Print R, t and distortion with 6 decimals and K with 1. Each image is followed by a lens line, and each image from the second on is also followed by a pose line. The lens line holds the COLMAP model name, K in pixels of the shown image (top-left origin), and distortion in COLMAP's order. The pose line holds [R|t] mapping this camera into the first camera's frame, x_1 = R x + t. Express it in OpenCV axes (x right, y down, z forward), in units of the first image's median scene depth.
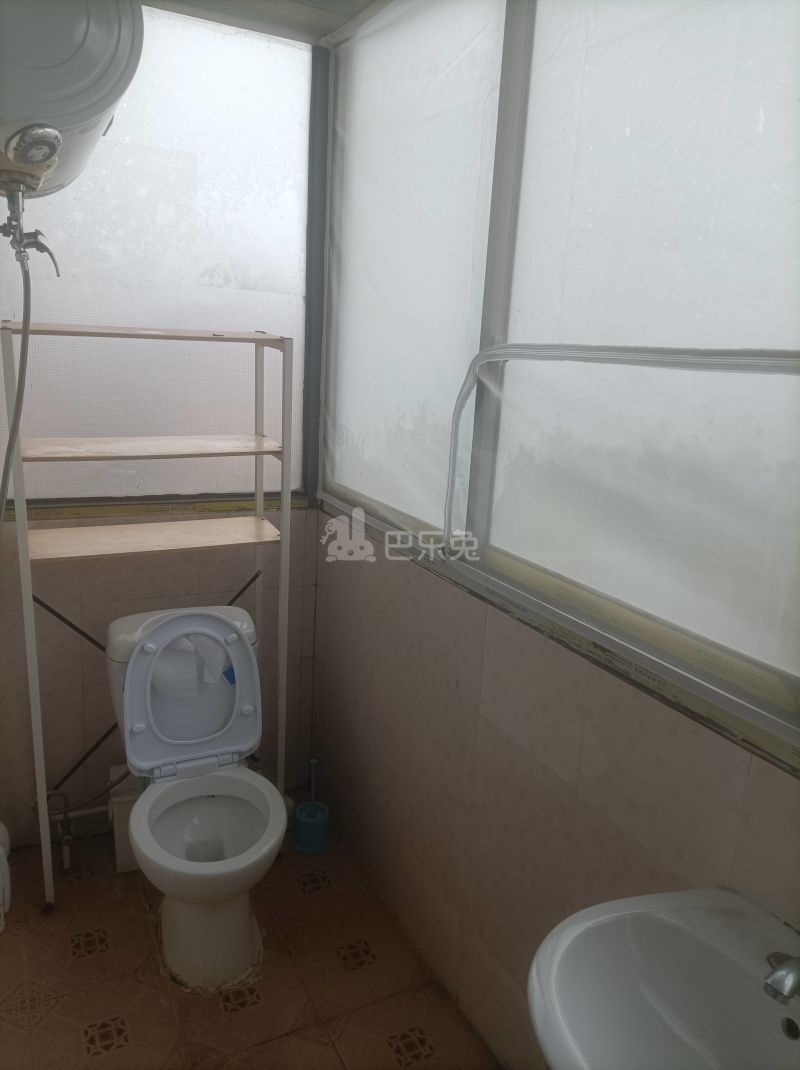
lens RADIAL K [[767.8, 0, 424.1], [0, 767.8, 532.5], [0, 0, 1]] dist [0.079123, -0.117937]
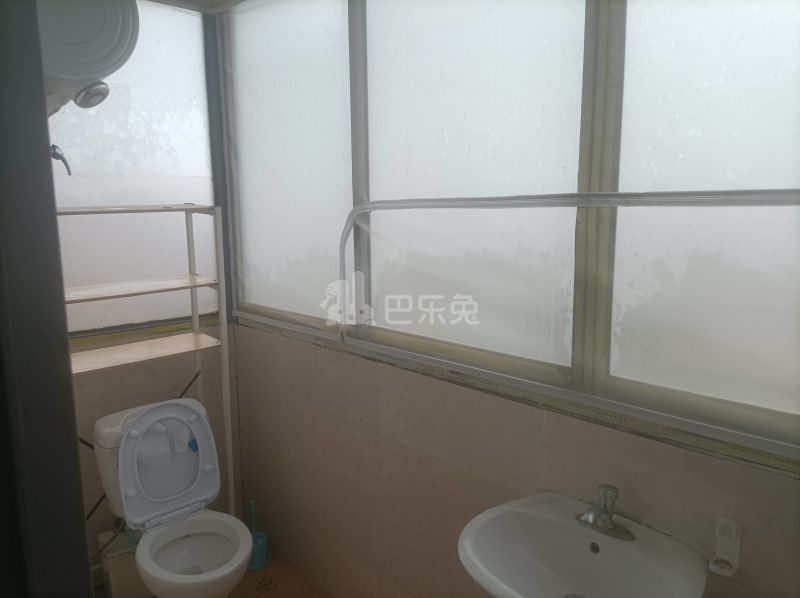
lens RADIAL K [[574.1, 0, 417.3], [0, 574.1, 295.8], [0, 0, 1]] dist [0.079123, -0.117937]
pose [[0.955867, -0.108749, 0.272932, -0.123863], [0.128696, 0.990089, -0.056220, 0.028411], [-0.264113, 0.088864, 0.960389, -0.143619]]
